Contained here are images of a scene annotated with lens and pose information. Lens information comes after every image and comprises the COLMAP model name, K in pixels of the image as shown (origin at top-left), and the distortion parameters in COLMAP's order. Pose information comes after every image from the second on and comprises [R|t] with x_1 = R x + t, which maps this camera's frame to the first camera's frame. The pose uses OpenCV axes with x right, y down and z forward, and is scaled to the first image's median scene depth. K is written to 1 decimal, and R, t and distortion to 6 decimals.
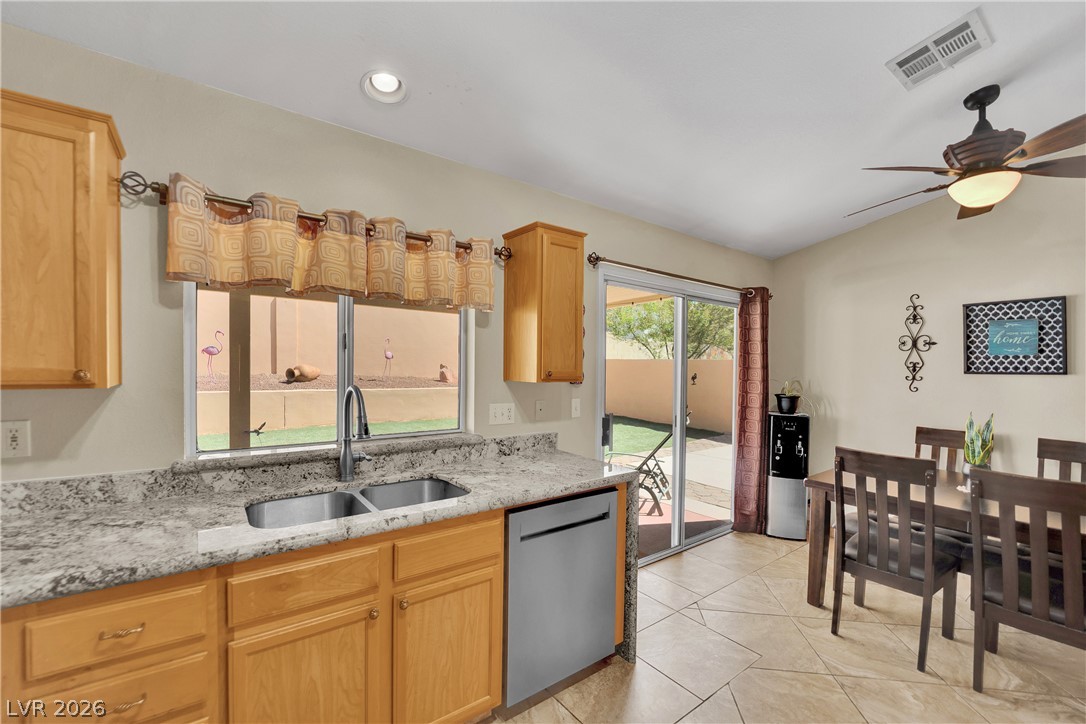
lens RADIAL K [[449.1, 0, 533.7], [0, 449.1, 365.9], [0, 0, 1]] dist [-0.019944, -0.000070]
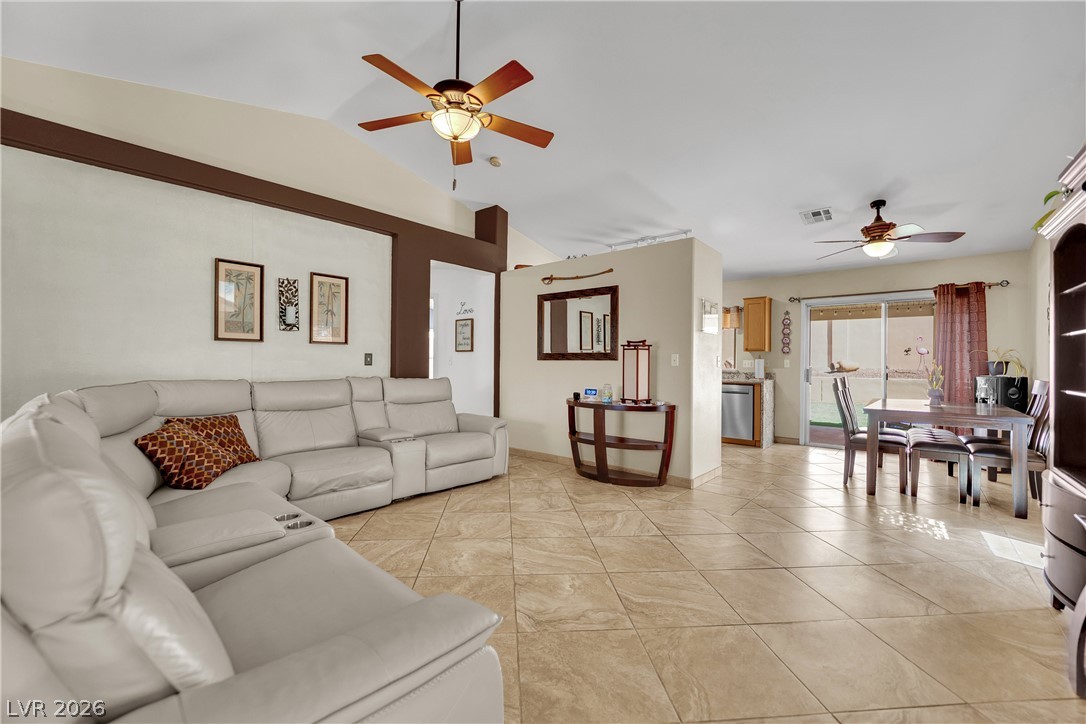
lens RADIAL K [[445.0, 0, 533.8], [0, 445.0, 367.9], [0, 0, 1]] dist [-0.017258, 0.000117]
pose [[0.210134, -0.010090, -0.977621, 2.239527], [-0.009090, 0.999883, -0.012274, 0.167492], [0.977630, 0.011466, 0.210017, -0.854071]]
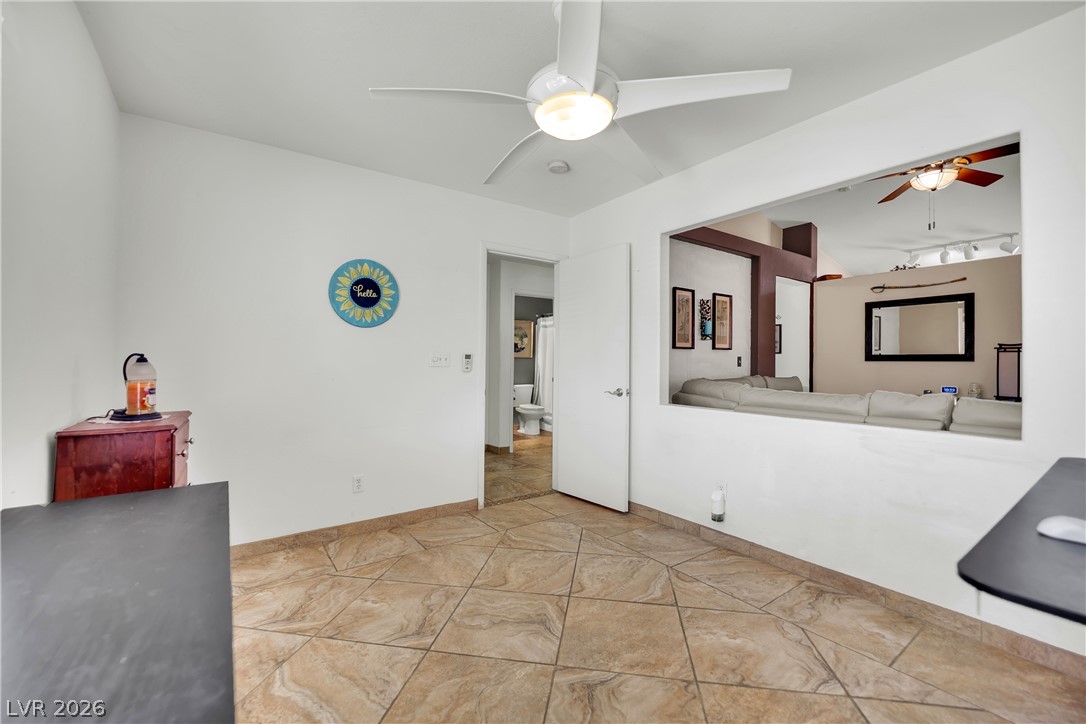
lens RADIAL K [[449.1, 0, 533.7], [0, 449.1, 365.9], [0, 0, 1]] dist [-0.019944, -0.000070]
pose [[-0.033529, -0.011732, -0.999369, 2.562770], [-0.008894, 0.999895, -0.011440, 0.171997], [0.999398, 0.008504, -0.033630, -2.019597]]
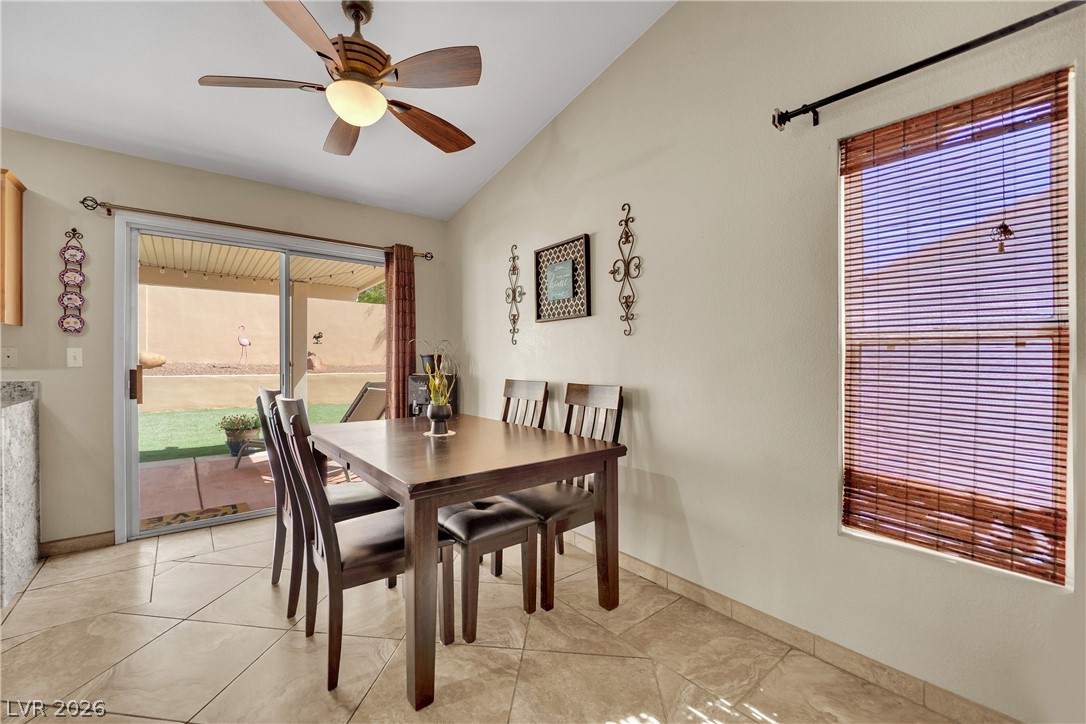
lens RADIAL K [[436.2, 0, 536.3], [0, 436.2, 362.3], [0, 0, 1]] dist [-0.017623, 0.000290]
pose [[0.999300, -0.015602, 0.034016, 1.129633], [0.015693, 0.999874, -0.002433, 0.130628], [-0.033974, 0.002965, 0.999418, 0.043972]]
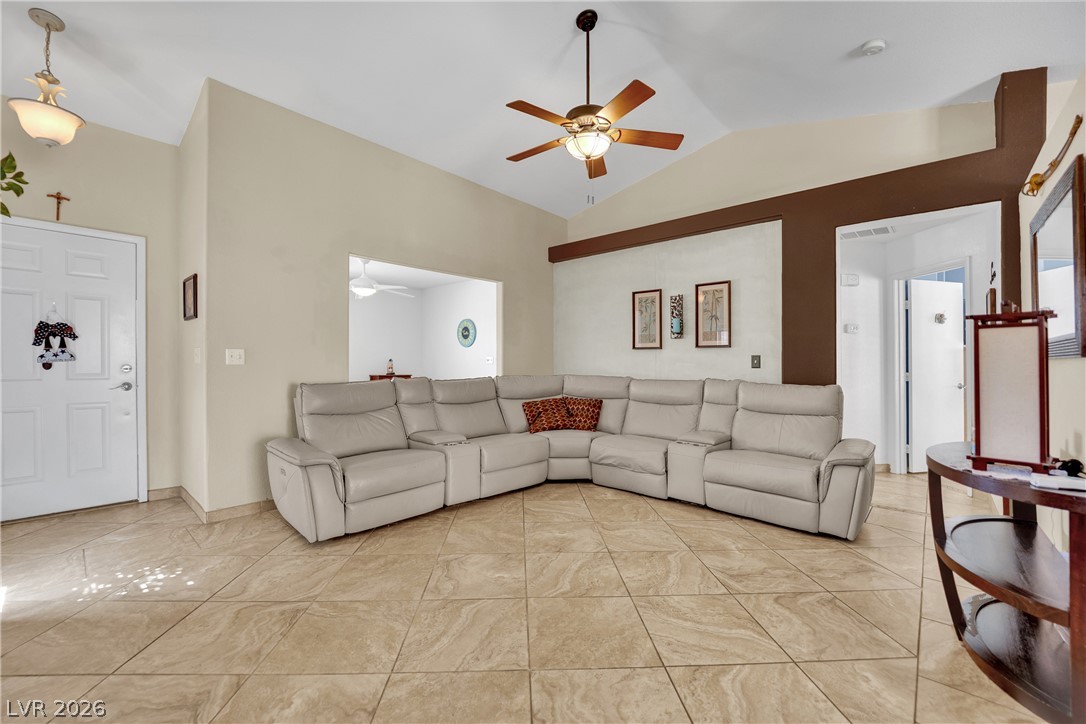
lens RADIAL K [[445.0, 0, 533.8], [0, 445.0, 367.9], [0, 0, 1]] dist [-0.017258, 0.000117]
pose [[-0.982937, -0.027168, -0.181924, 1.501347], [-0.029711, 0.999495, 0.011265, 0.147517], [0.181526, 0.016478, -0.983248, 0.311301]]
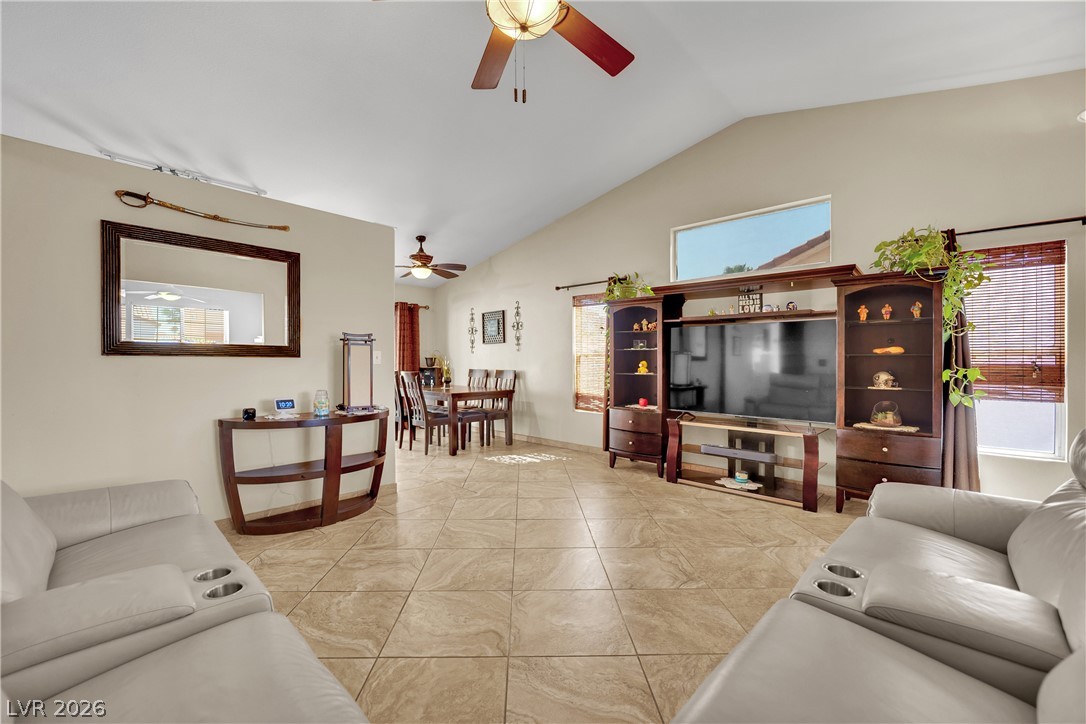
lens RADIAL K [[445.1, 0, 538.3], [0, 445.1, 363.1], [0, 0, 1]] dist [-0.016355, -0.000135]
pose [[0.984946, -0.016219, 0.172097, 1.036538], [0.016172, 0.999868, 0.001676, 0.139042], [-0.172102, 0.001133, 0.985079, -1.531013]]
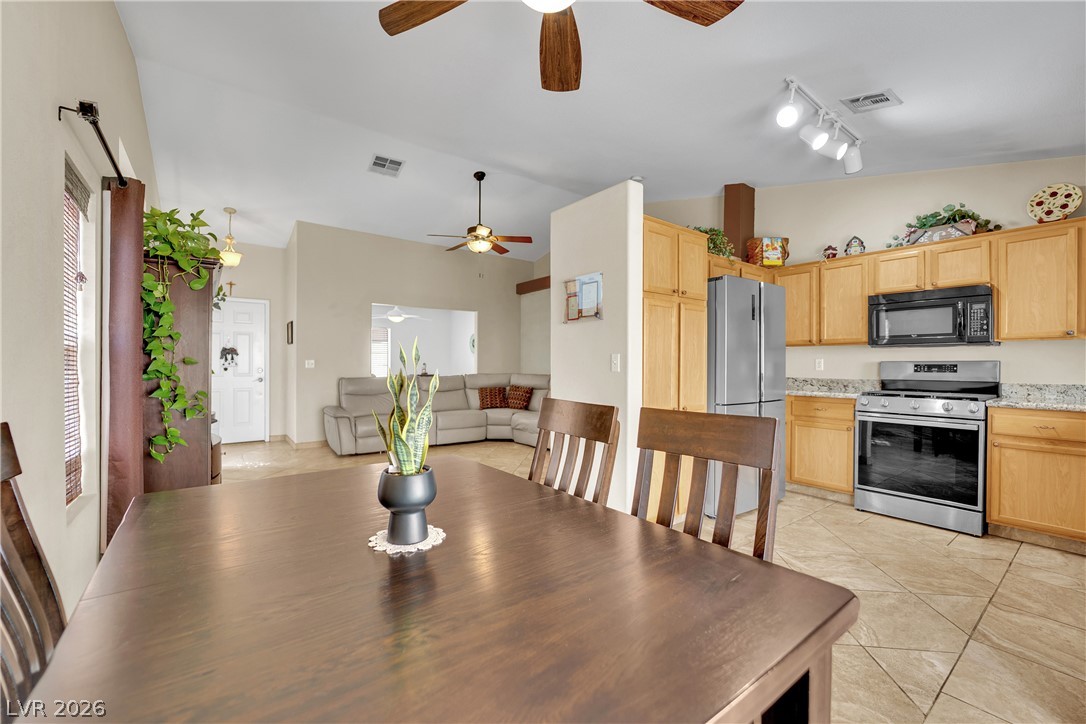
lens RADIAL K [[446.5, 0, 539.0], [0, 446.5, 363.1], [0, 0, 1]] dist [-0.025917, 0.002861]
pose [[-0.999715, -0.022169, 0.008827, 0.835028], [-0.022140, 0.999749, 0.003391, 0.113789], [-0.008900, 0.003194, -0.999955, 1.330813]]
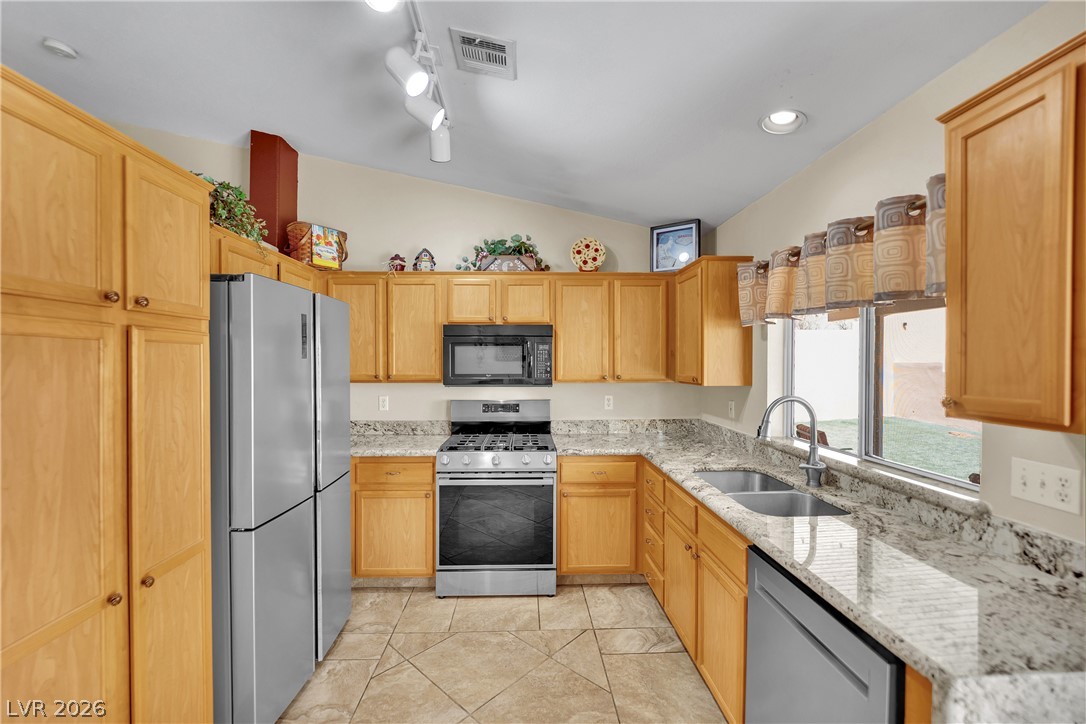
lens RADIAL K [[445.1, 0, 538.3], [0, 445.1, 363.1], [0, 0, 1]] dist [-0.016355, -0.000135]
pose [[-0.571662, -0.015446, -0.820344, 0.607122], [-0.013077, 0.999867, -0.009714, -0.013528], [0.820385, 0.005174, -0.571788, 0.772448]]
